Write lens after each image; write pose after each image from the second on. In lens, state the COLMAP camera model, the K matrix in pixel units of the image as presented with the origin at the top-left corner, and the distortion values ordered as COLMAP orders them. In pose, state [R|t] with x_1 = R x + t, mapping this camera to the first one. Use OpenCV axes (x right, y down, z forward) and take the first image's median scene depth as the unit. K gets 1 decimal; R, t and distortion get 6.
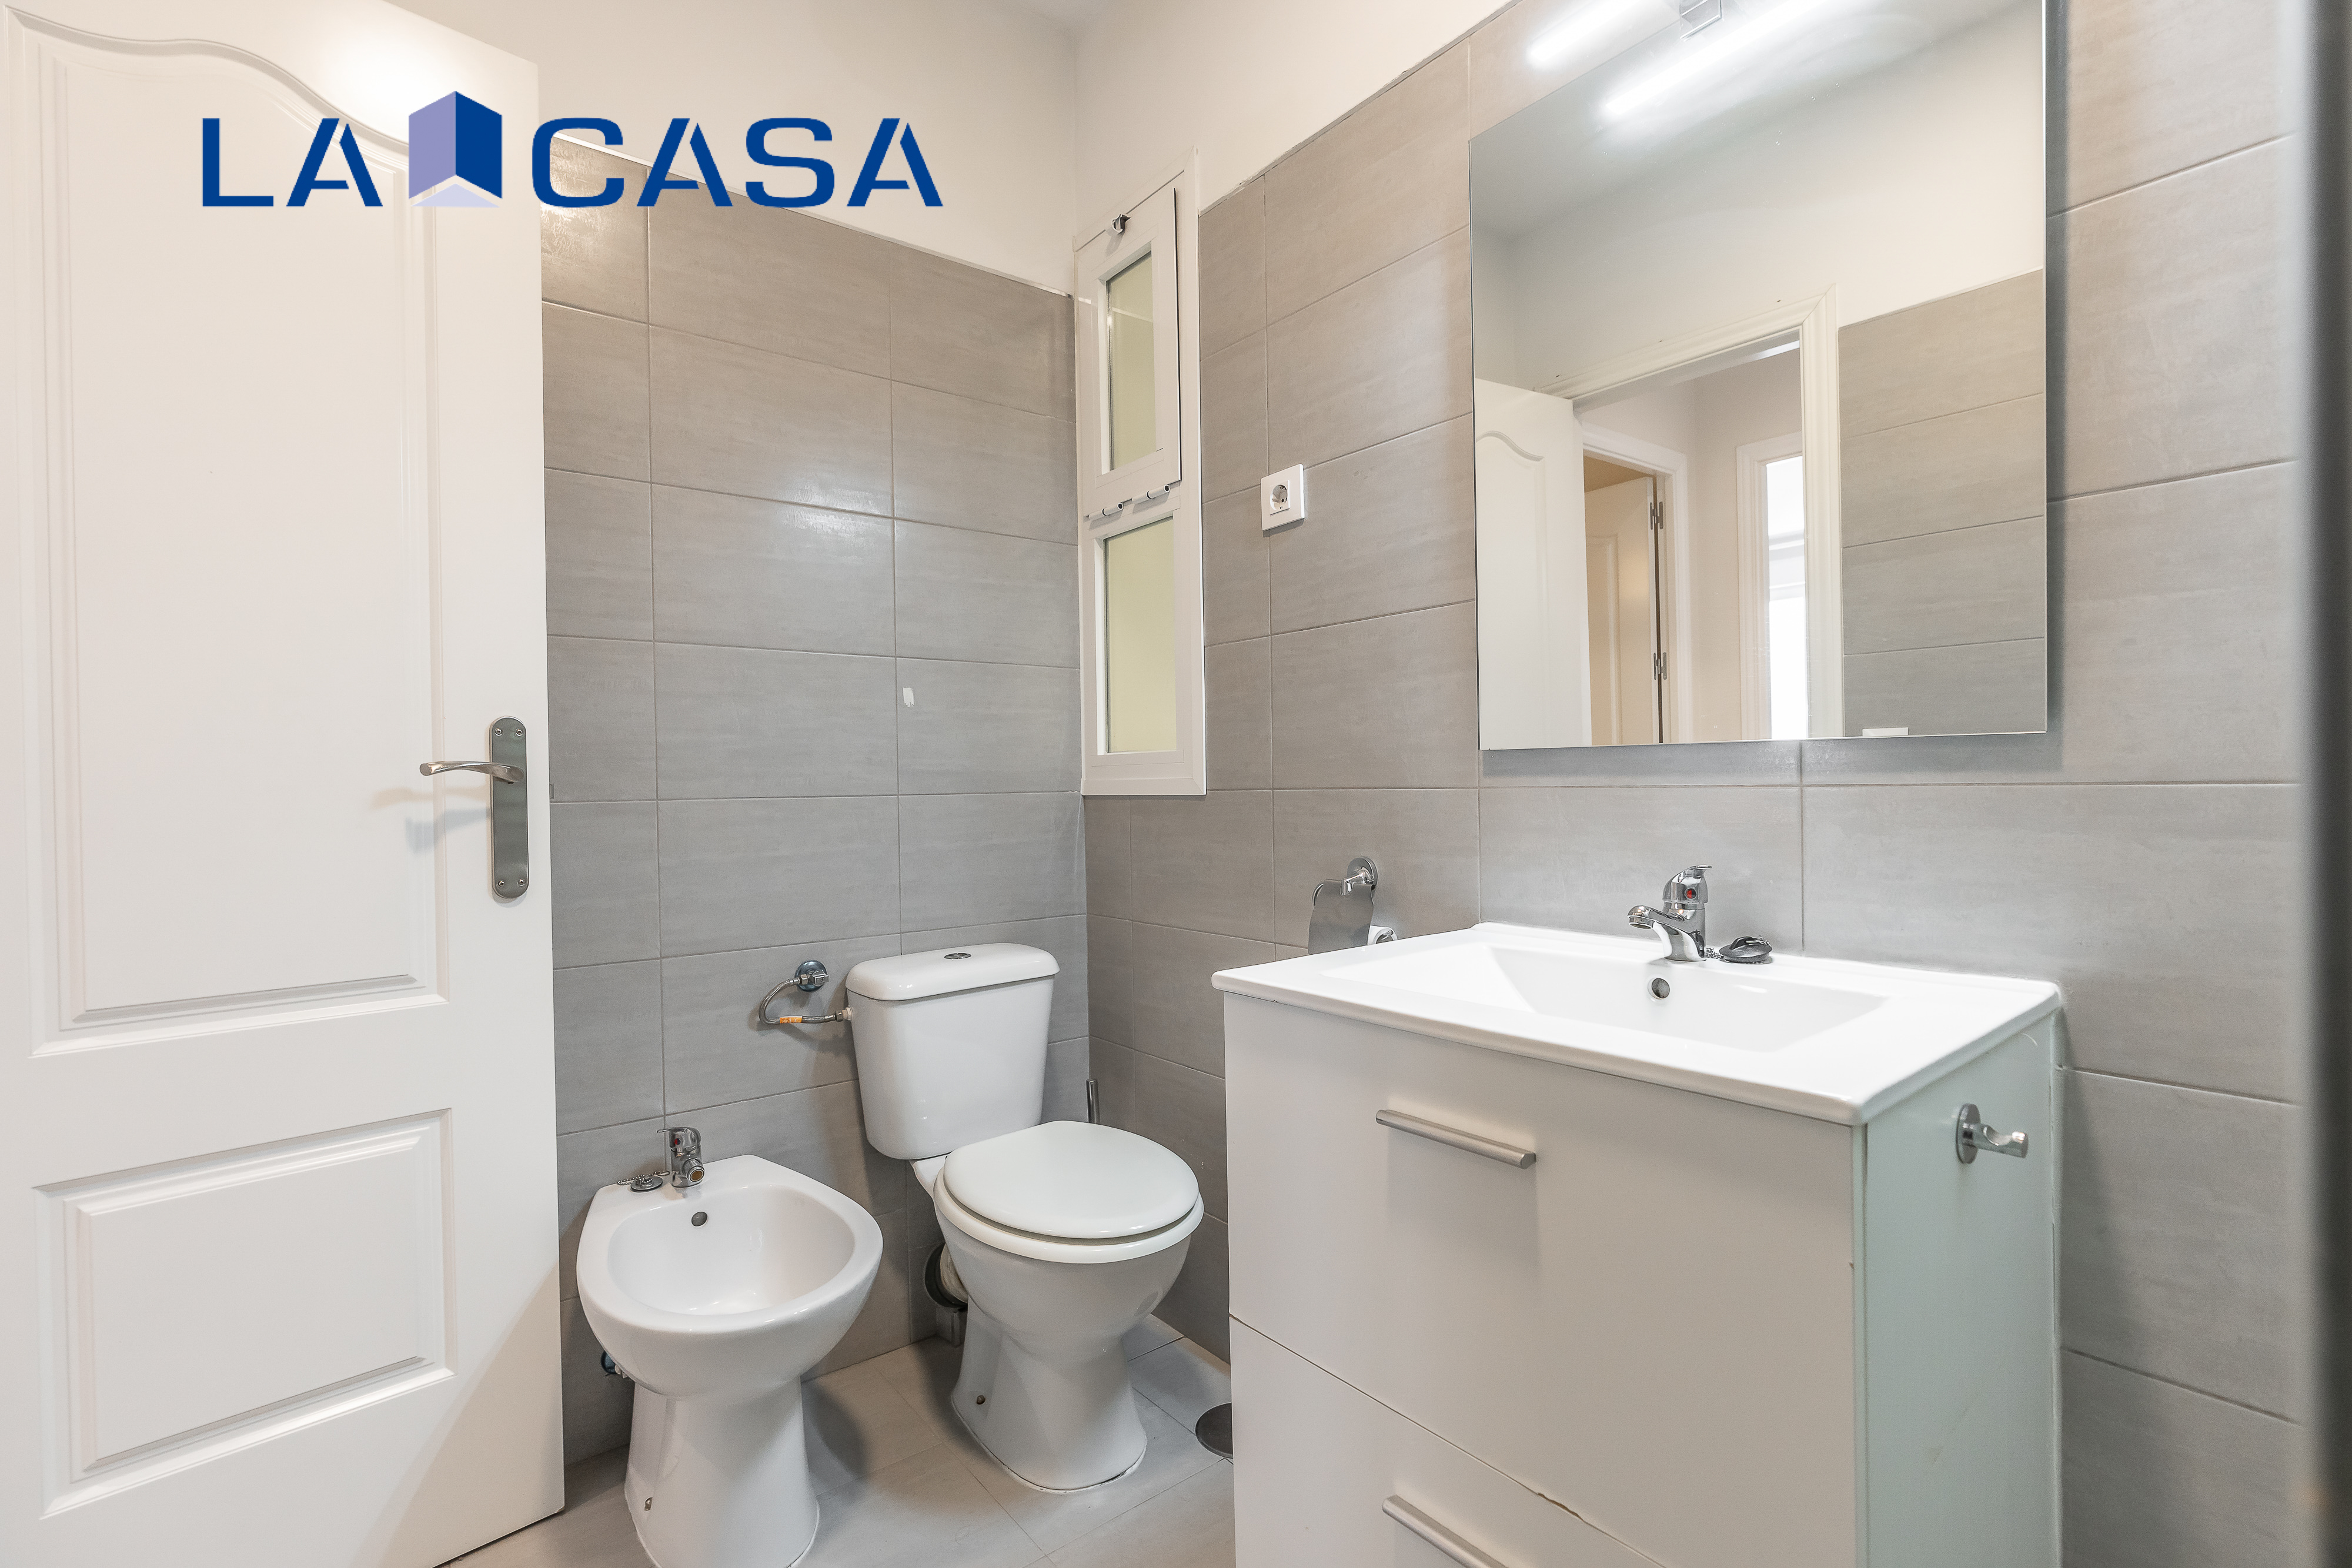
lens RADIAL K [[1072.9, 0, 1171.2], [0, 1072.9, 793.5], [0, 0, 1]] dist [-0.003642, -0.000352]
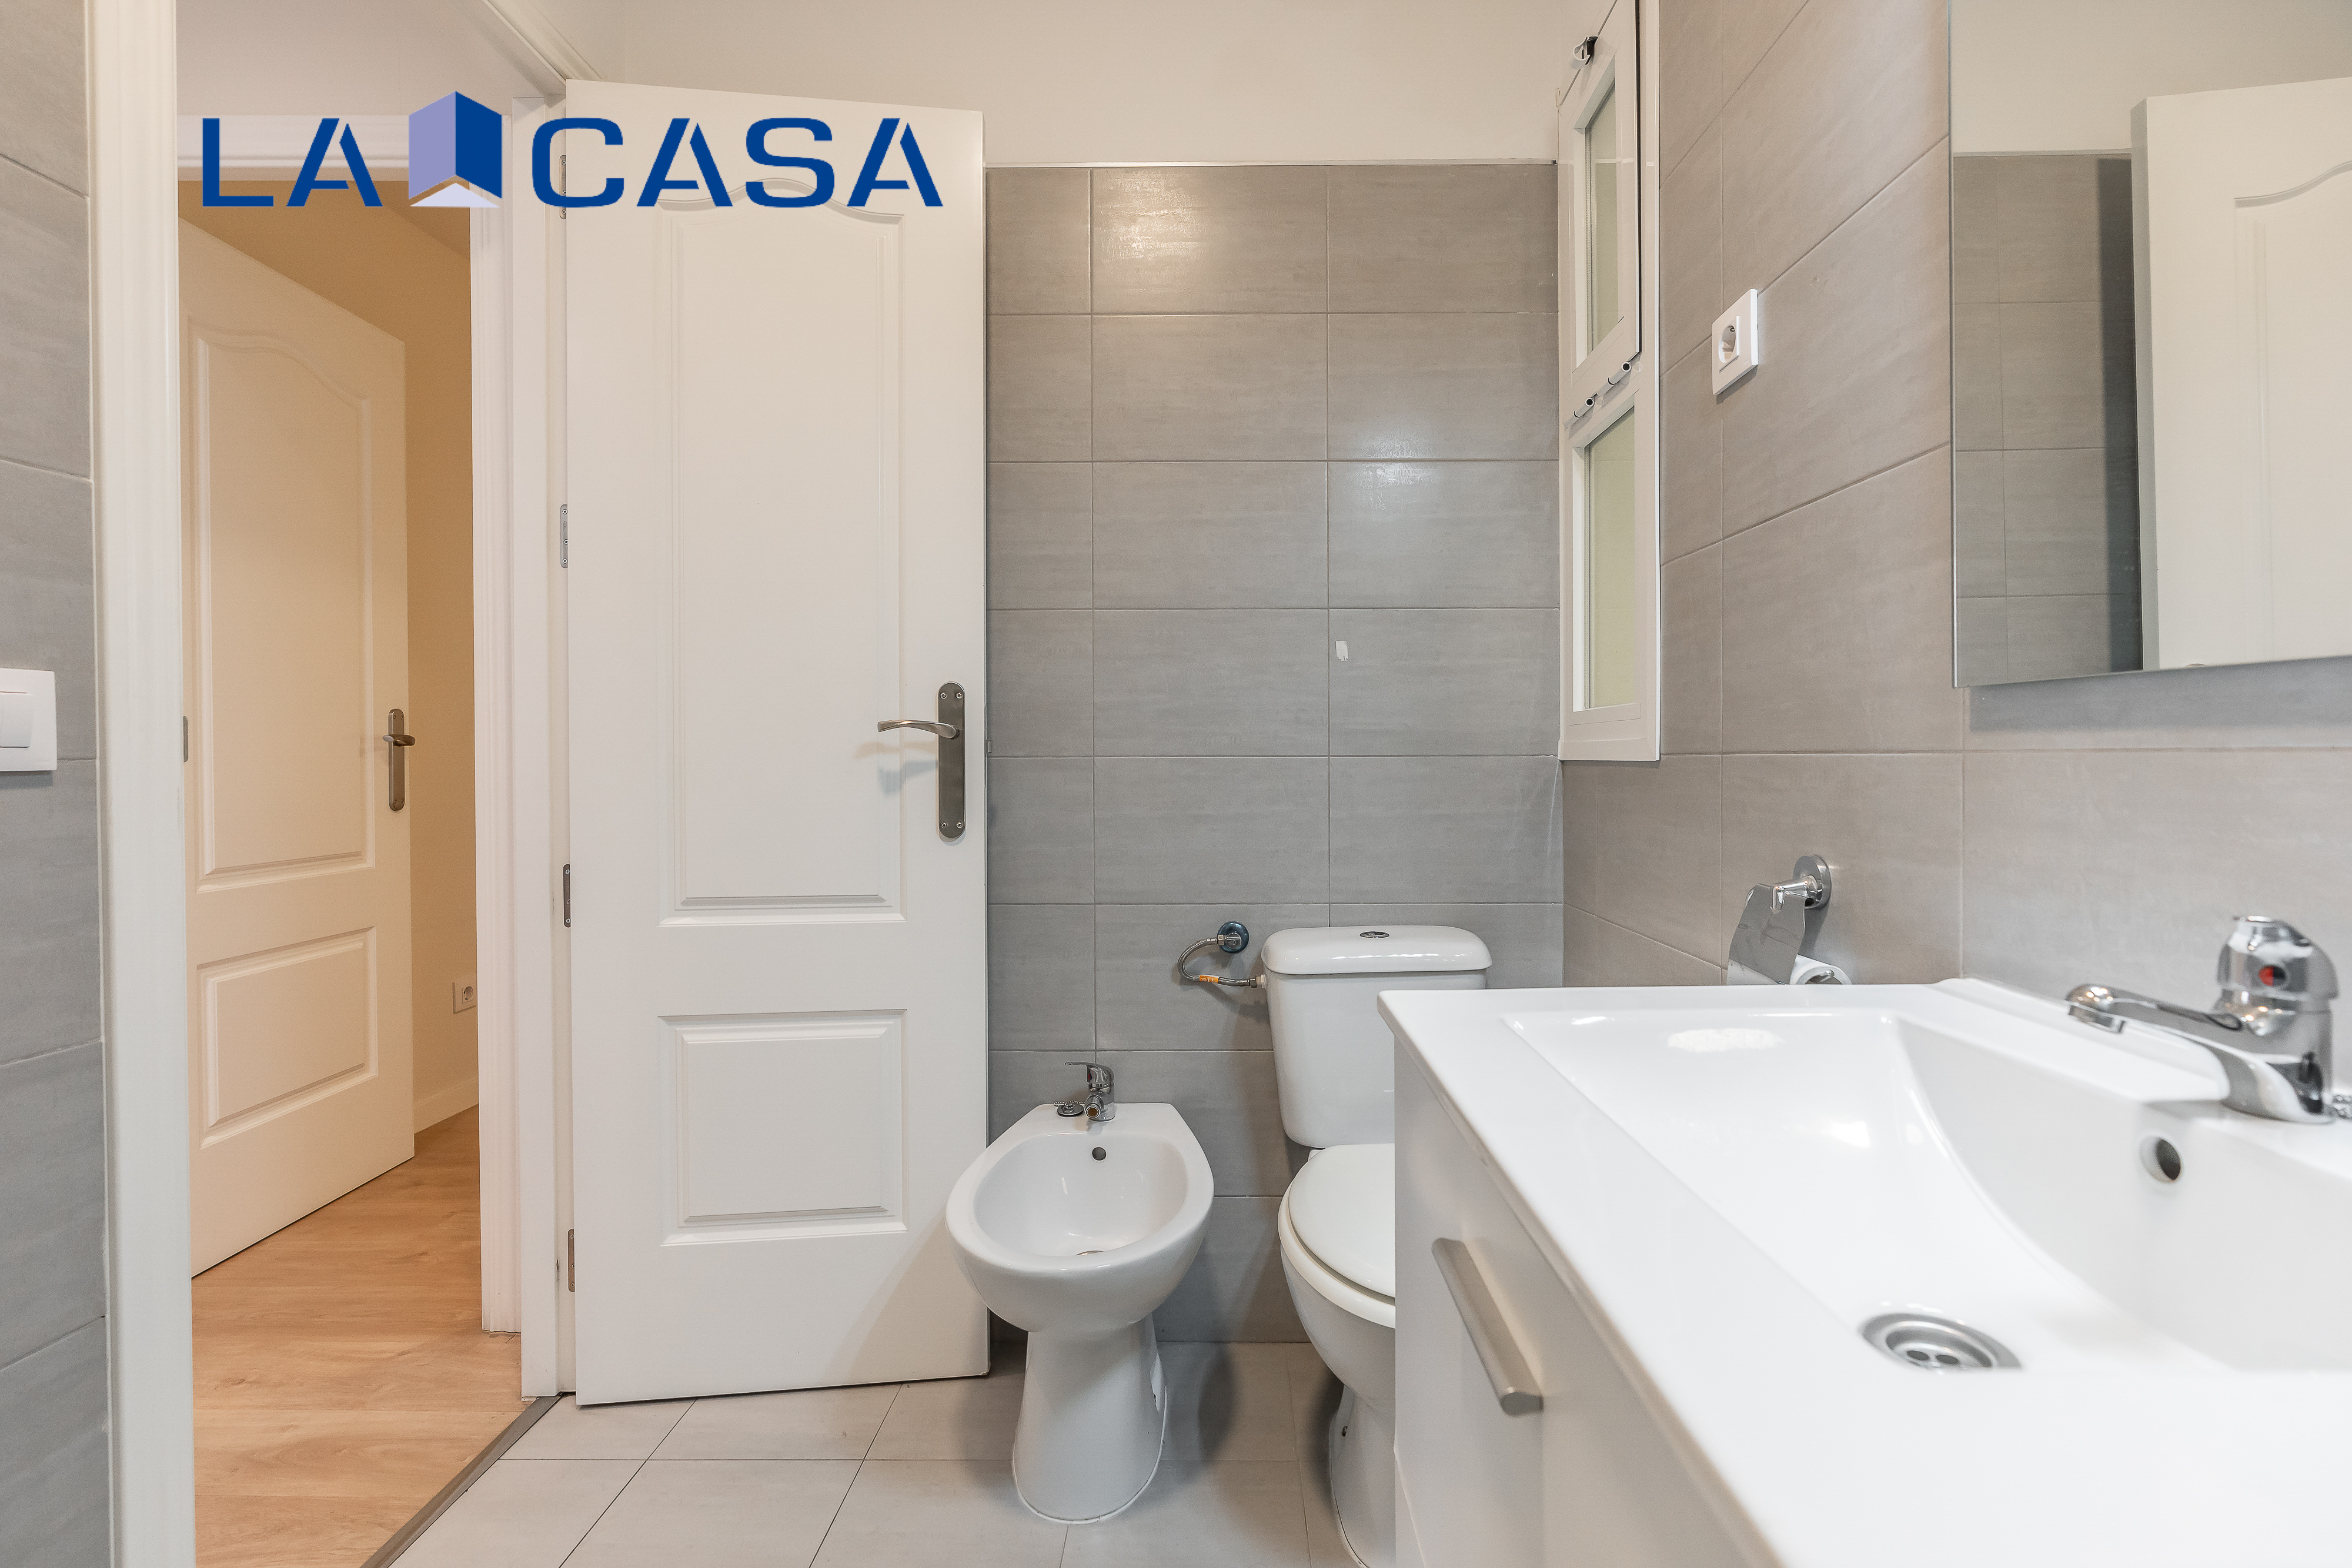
lens RADIAL K [[1066.6, 0, 1182.4], [0, 1066.6, 765.8], [0, 0, 1]] dist [-0.009143, 0.000593]
pose [[0.780558, 0.019308, -0.624785, 0.254490], [-0.016504, 0.999811, 0.010279, 0.002890], [0.624866, 0.002288, 0.780729, 0.216242]]
